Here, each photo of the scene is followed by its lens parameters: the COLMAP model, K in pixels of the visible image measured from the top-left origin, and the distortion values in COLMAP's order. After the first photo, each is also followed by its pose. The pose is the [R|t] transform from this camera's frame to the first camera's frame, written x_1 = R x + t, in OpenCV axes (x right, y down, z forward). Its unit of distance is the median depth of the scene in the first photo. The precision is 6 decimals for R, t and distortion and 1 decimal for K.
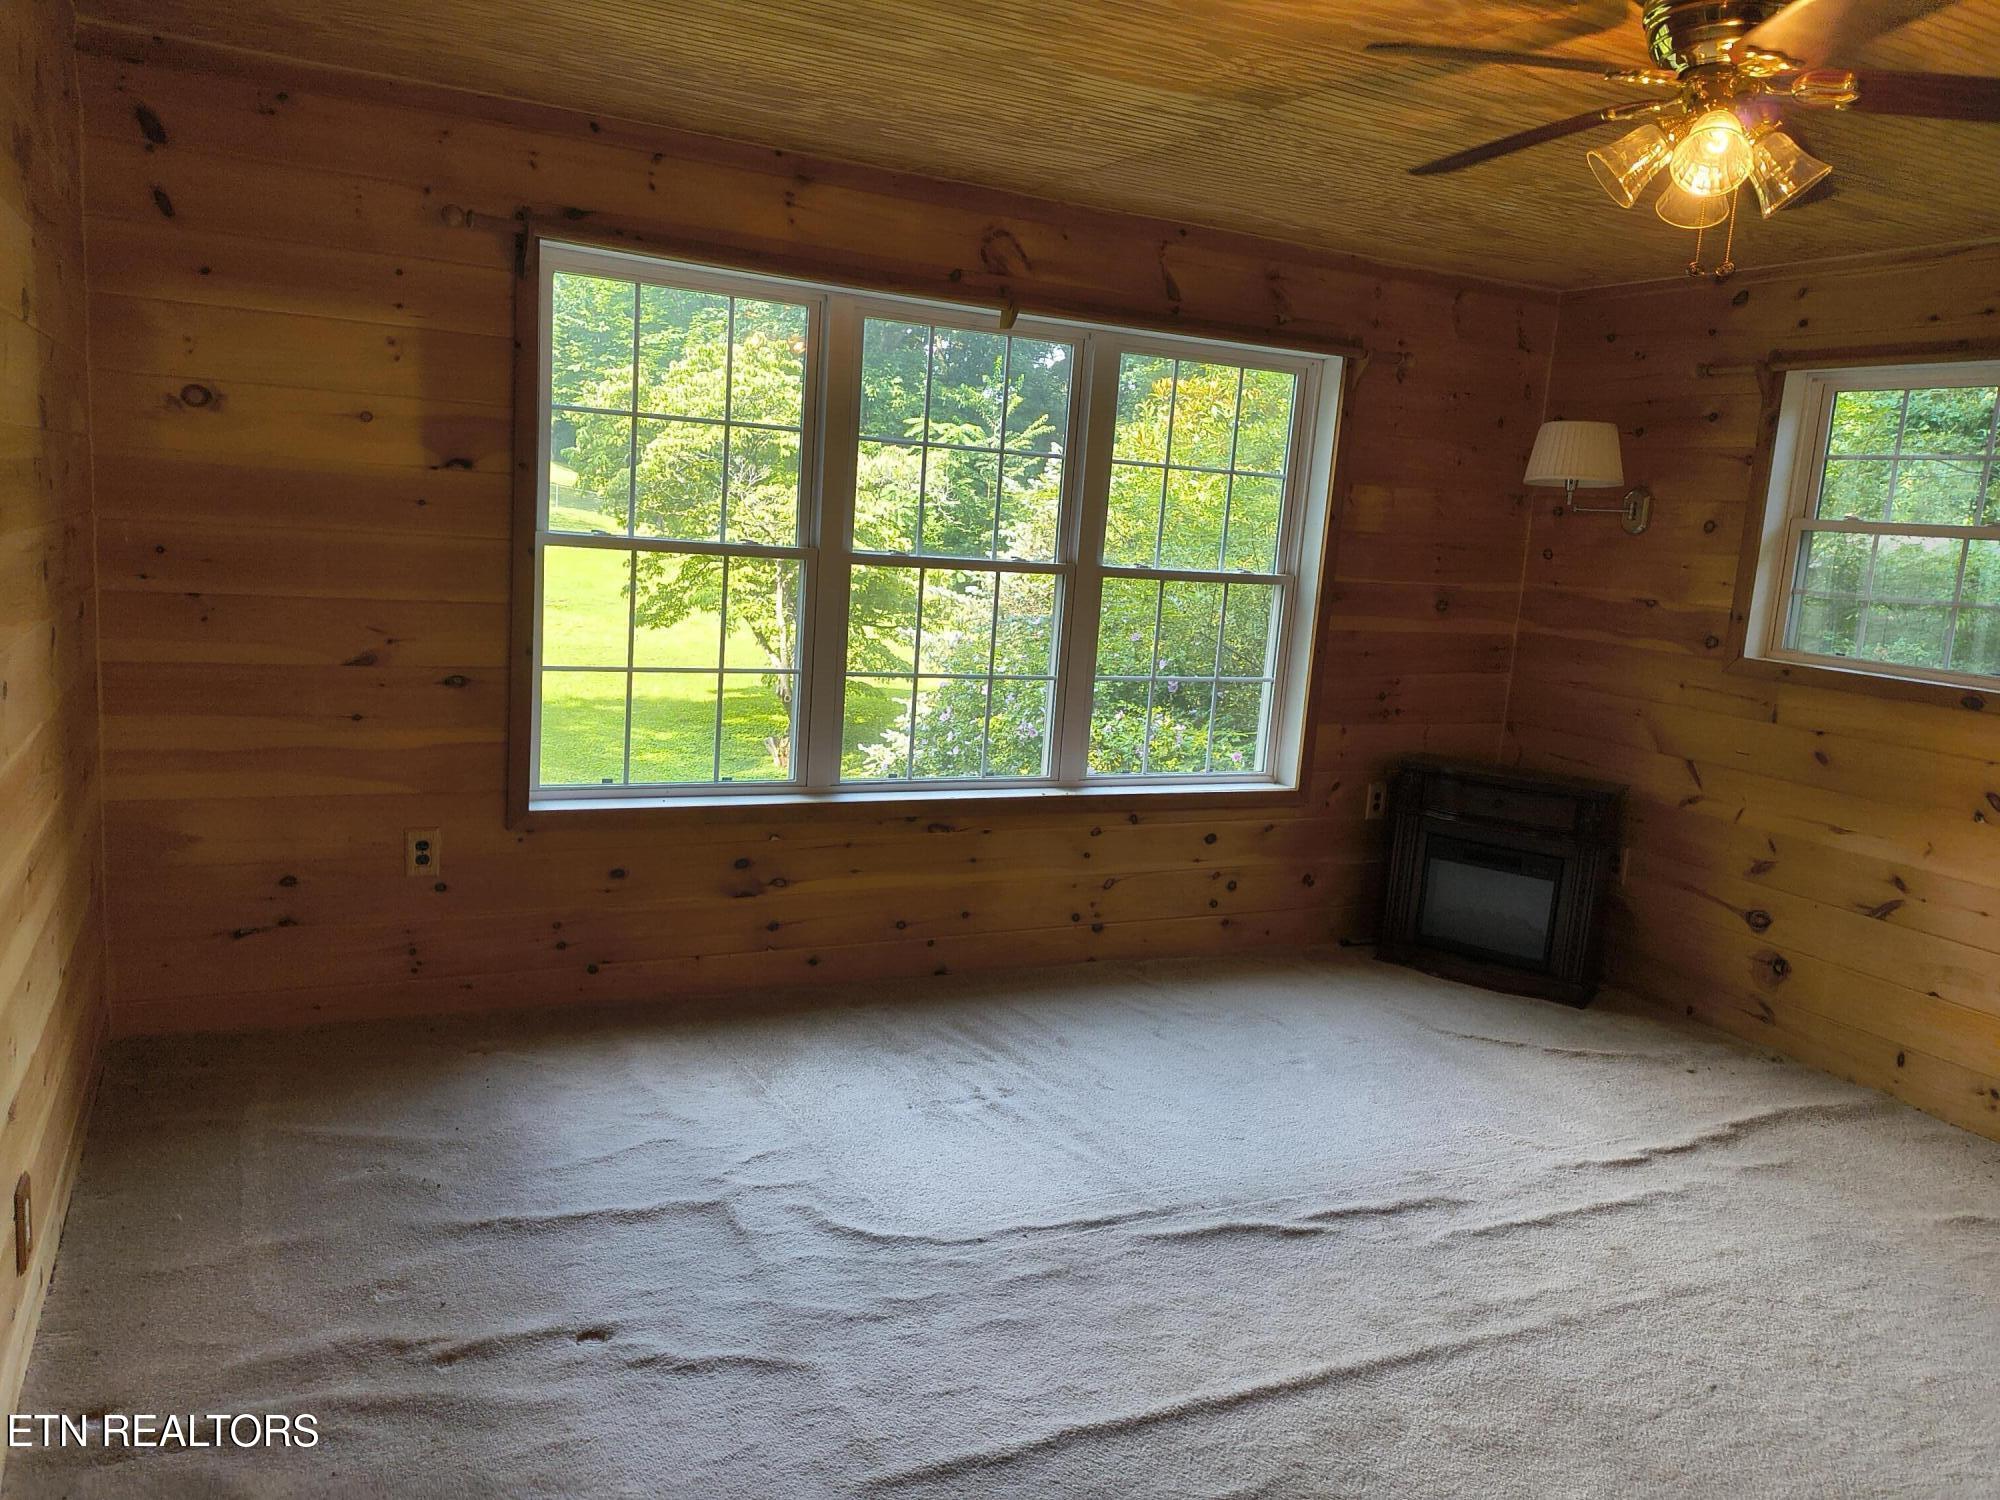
lens RADIAL K [[1465.4, 0, 1002.8], [0, 1465.4, 744.3], [0, 0, 1]] dist [0.033774, -0.046326]
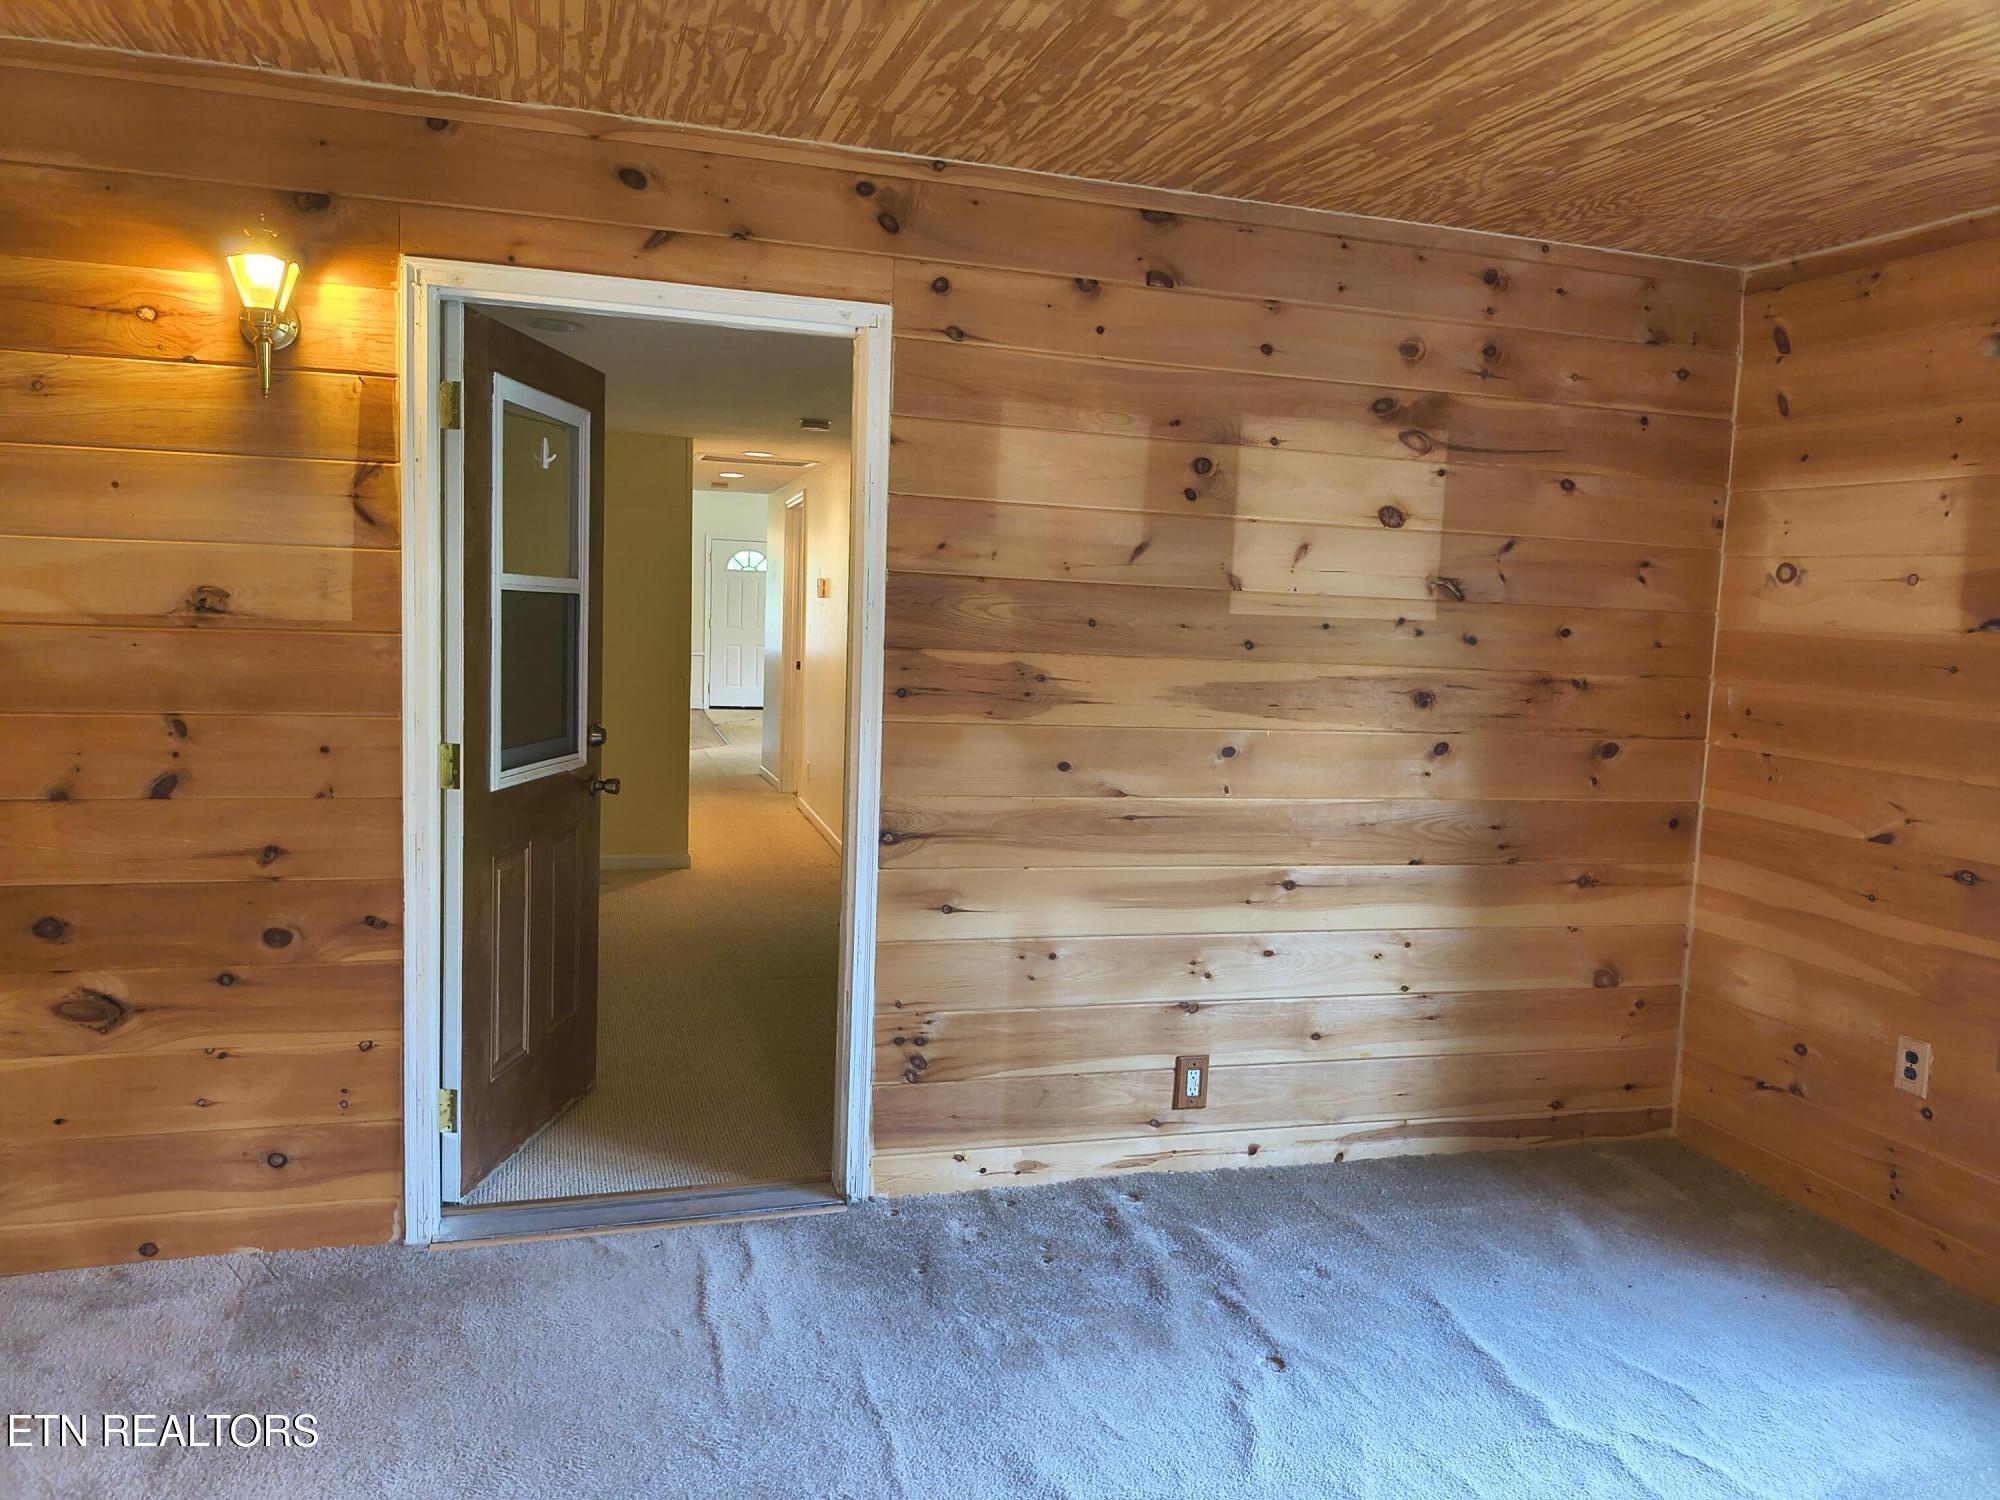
lens RADIAL K [[1465.4, 0, 1000.3], [0, 1465.4, 747.5], [0, 0, 1]] dist [0.033774, -0.046326]
pose [[-0.167148, 0.027641, -0.985544, 0.589581], [-0.208115, 0.976094, 0.062673, -0.056340], [0.963717, 0.215582, -0.157400, 0.611566]]
